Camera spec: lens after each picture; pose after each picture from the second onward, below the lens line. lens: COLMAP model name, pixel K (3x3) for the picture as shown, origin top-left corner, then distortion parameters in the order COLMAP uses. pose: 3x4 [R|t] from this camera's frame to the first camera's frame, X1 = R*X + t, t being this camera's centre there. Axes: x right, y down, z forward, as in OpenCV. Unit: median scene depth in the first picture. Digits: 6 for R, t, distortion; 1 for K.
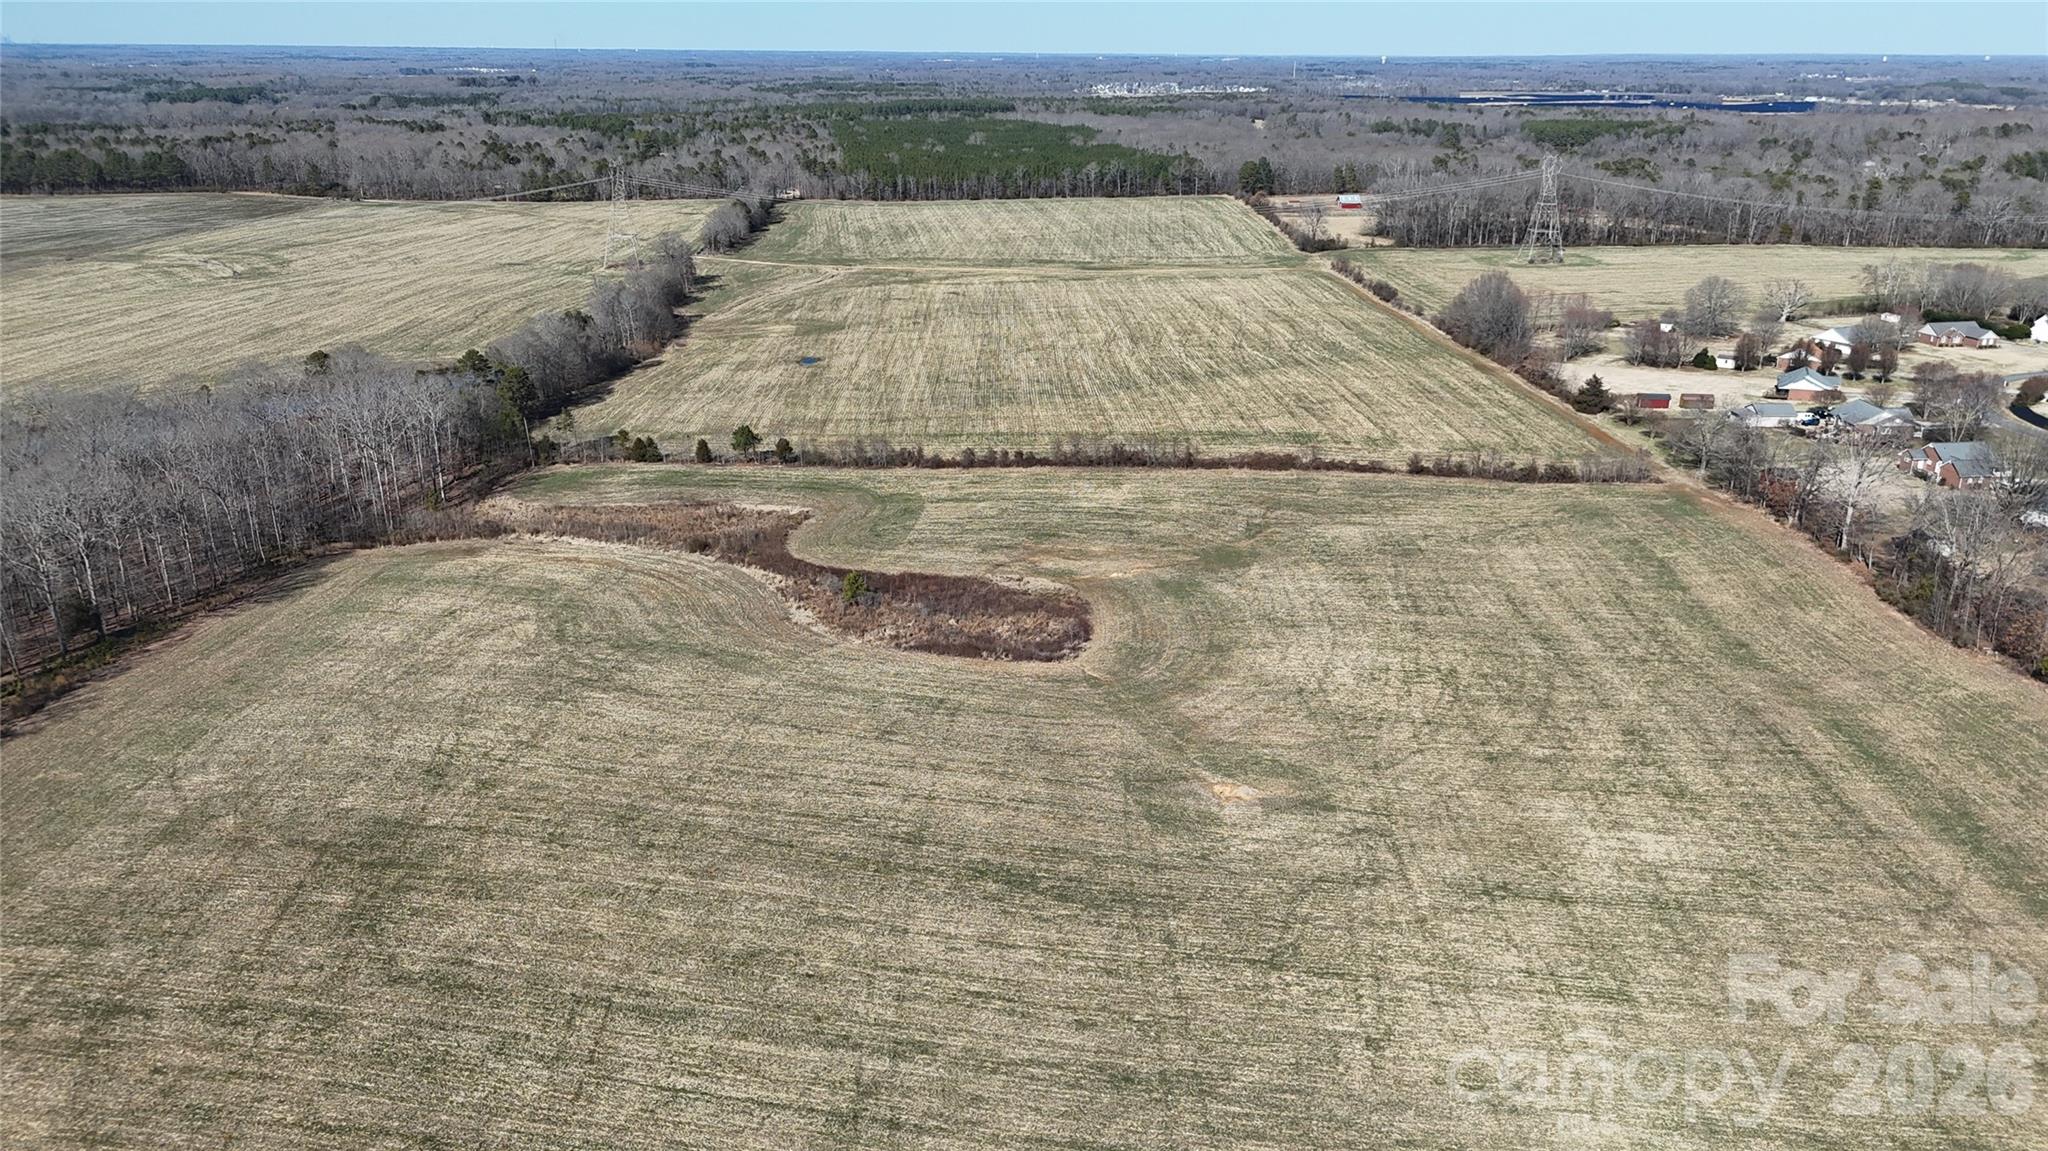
lens RADIAL K [[1505.1, 0, 1030.7], [0, 1505.1, 580.3], [0, 0, 1]] dist [0.074271, -0.067205]
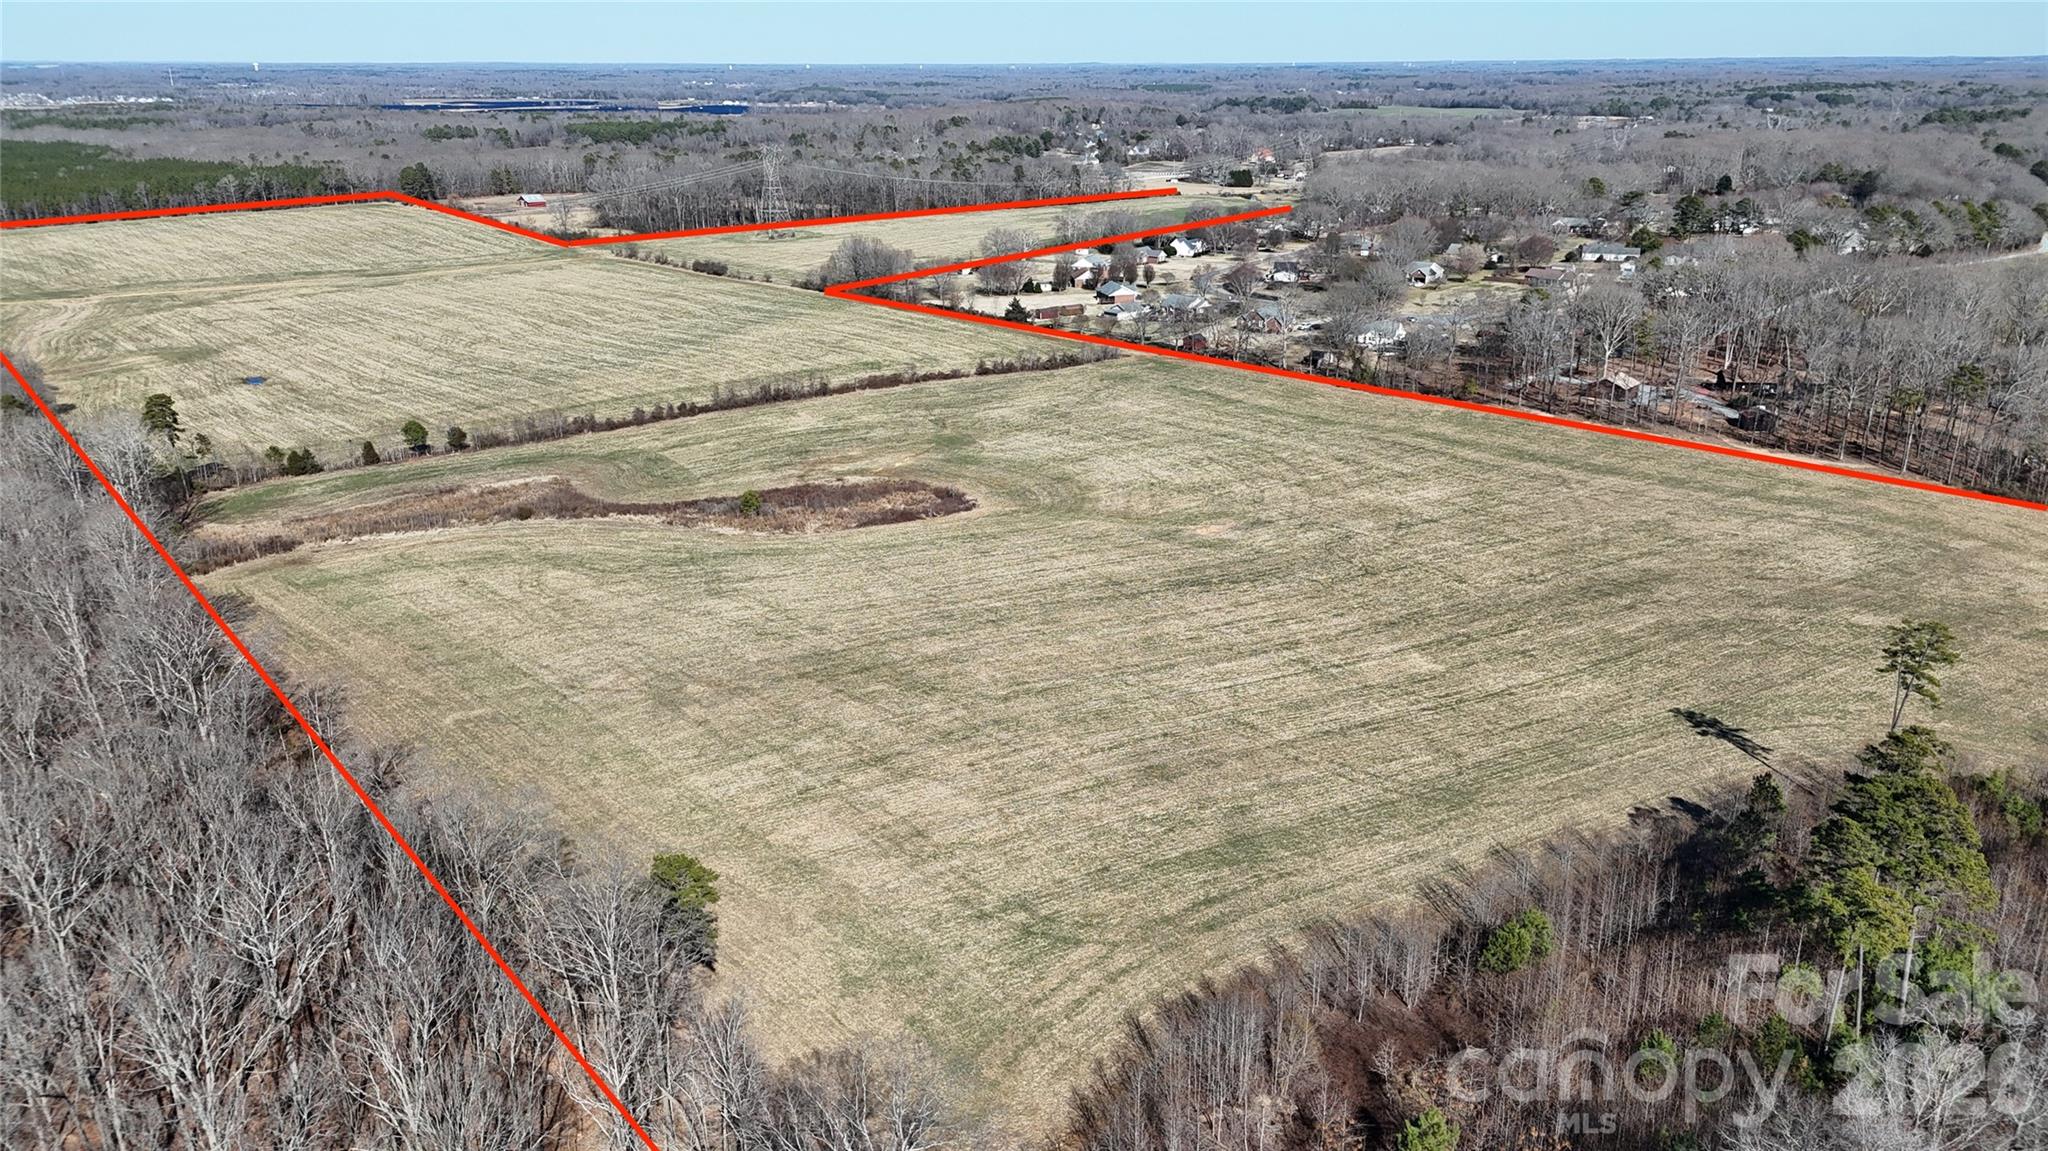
lens RADIAL K [[1505.1, 0, 1036.6], [0, 1505.1, 581.4], [0, 0, 1]] dist [0.074271, -0.067205]
pose [[0.773967, -0.213430, 0.596173, -0.538104], [0.215857, 0.974021, 0.068467, 0.026547], [-0.595298, 0.075697, 0.799931, -0.077549]]
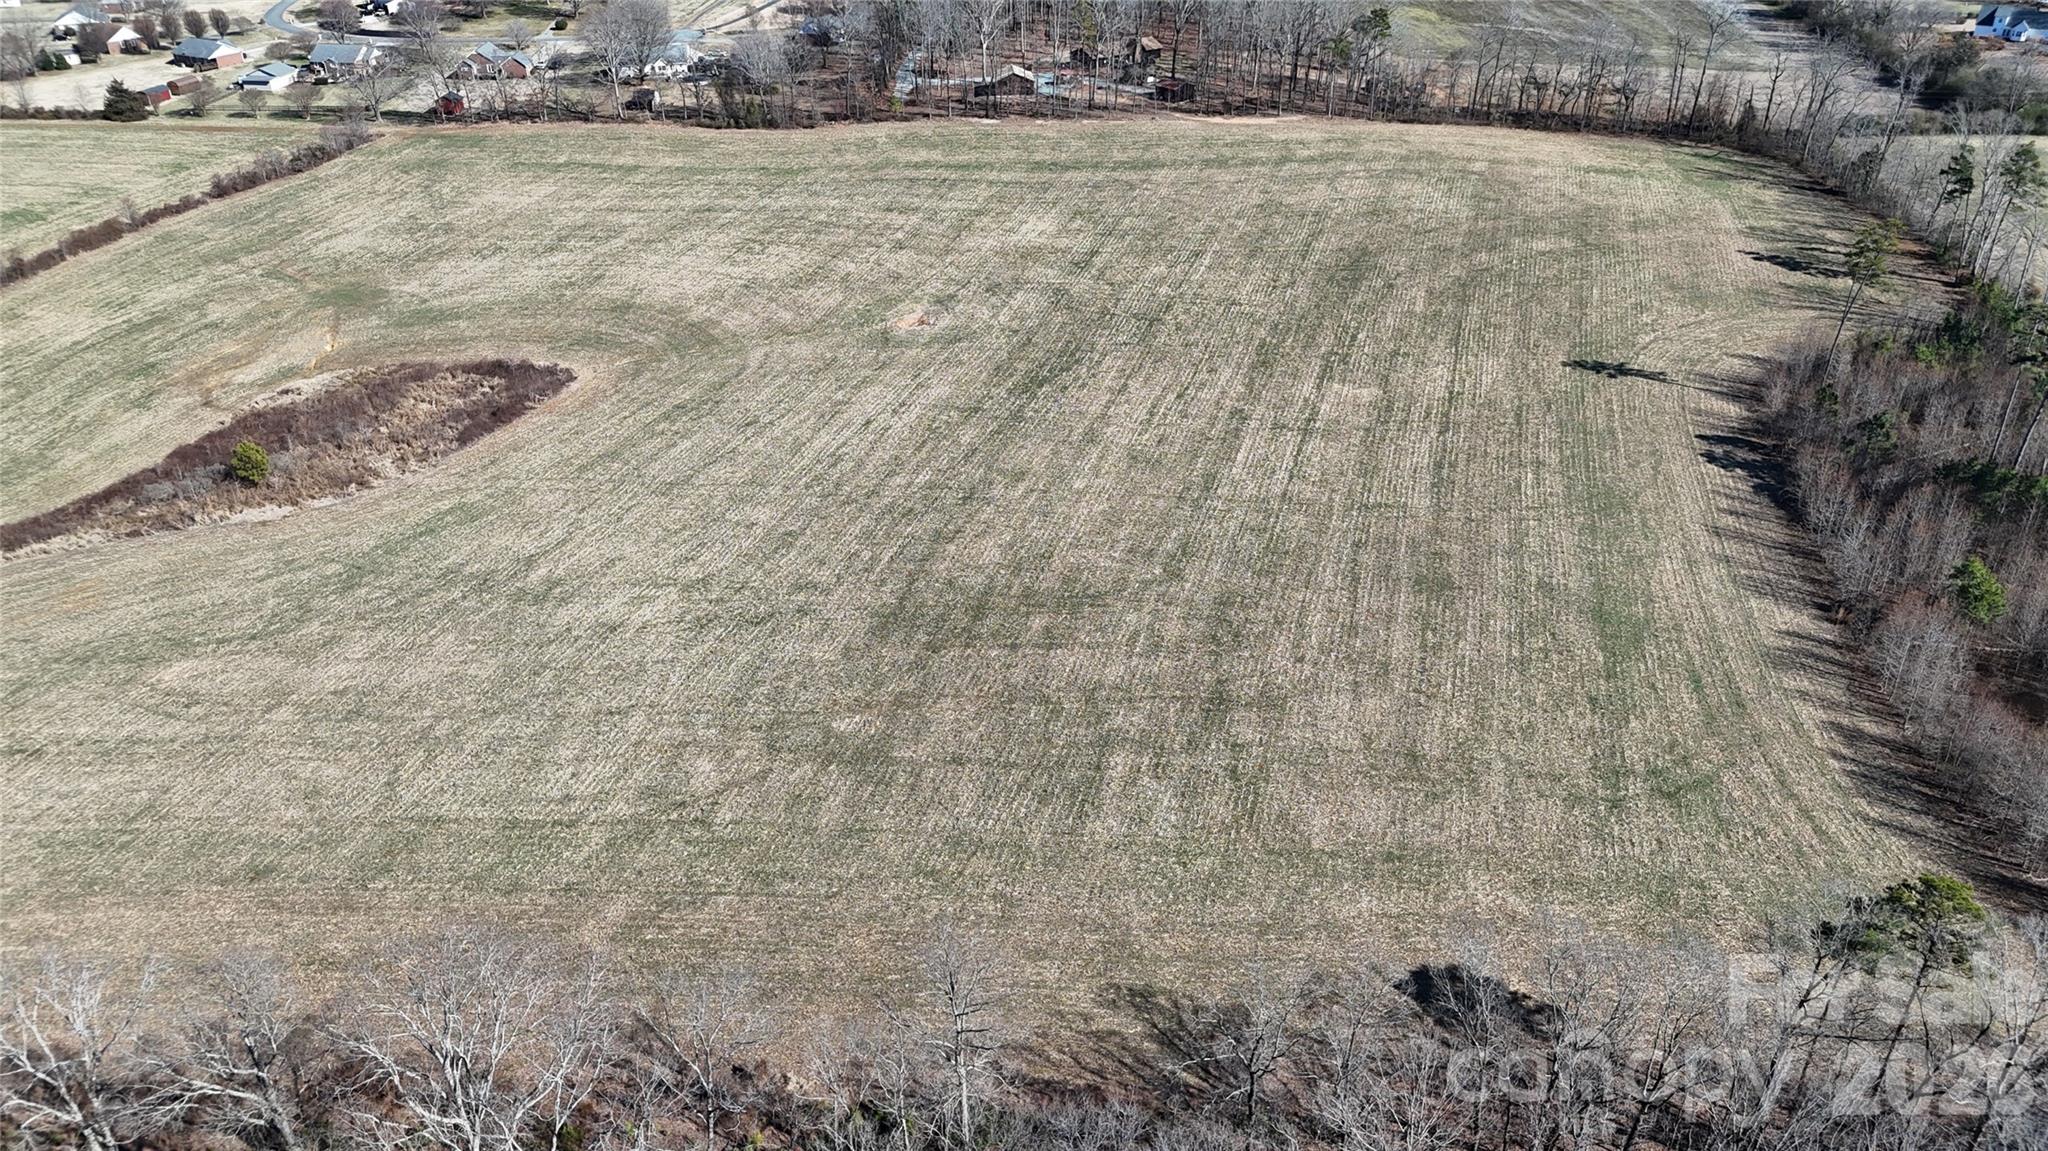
lens RADIAL K [[1505.1, 0, 1036.3], [0, 1505.1, 583.5], [0, 0, 1]] dist [0.074271, -0.067205]
pose [[0.091514, -0.501559, 0.860270, -0.623615], [0.336724, 0.828593, 0.447270, -0.125056], [-0.937146, 0.248742, 0.244714, 0.359703]]
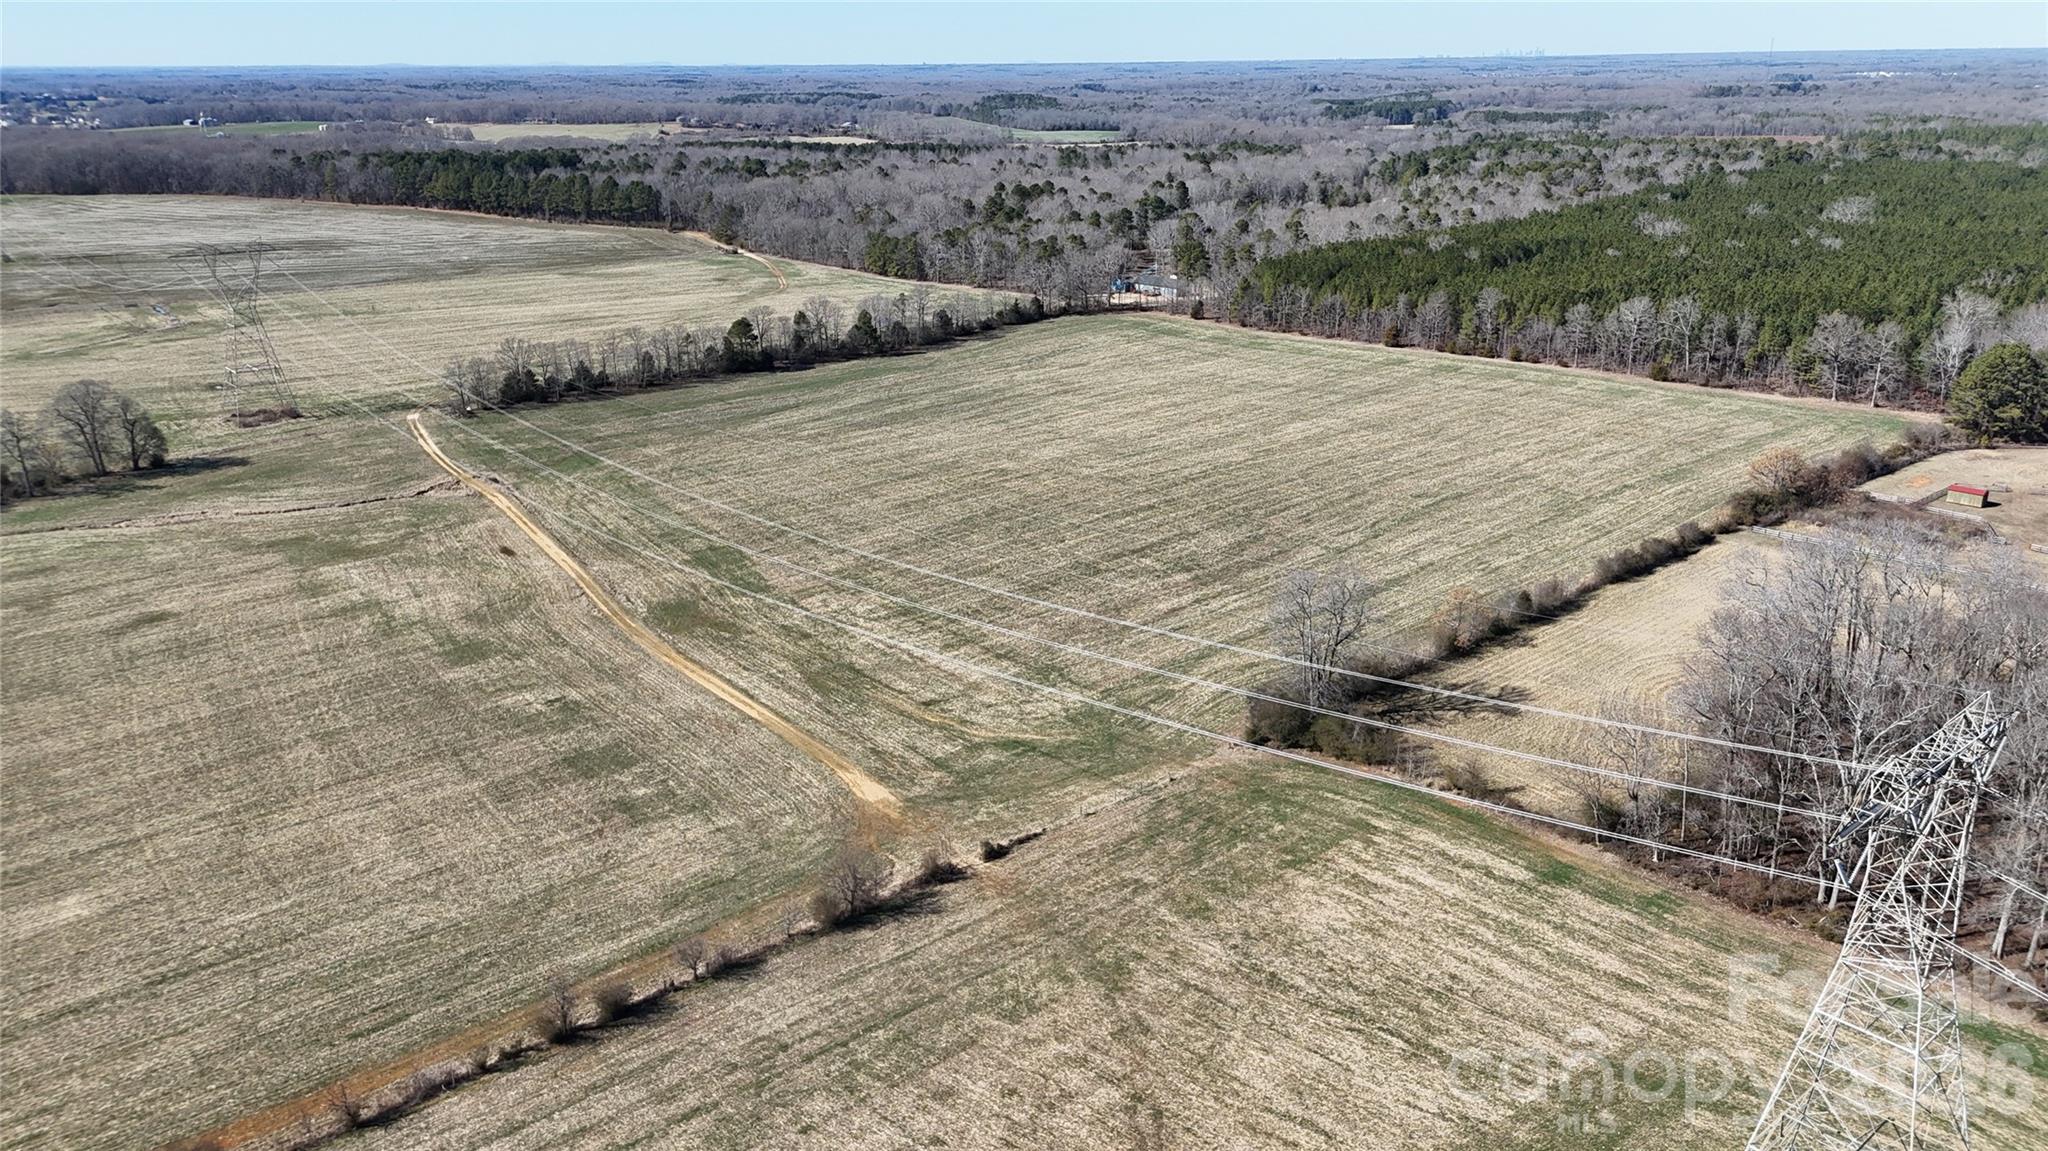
lens RADIAL K [[1505.1, 0, 1035.6], [0, 1505.1, 577.1], [0, 0, 1]] dist [0.074271, -0.067205]
pose [[0.637347, 0.243202, -0.731192, 0.779610], [-0.246457, 0.963383, 0.105606, -0.574922], [0.730101, 0.112900, 0.673948, 1.661399]]
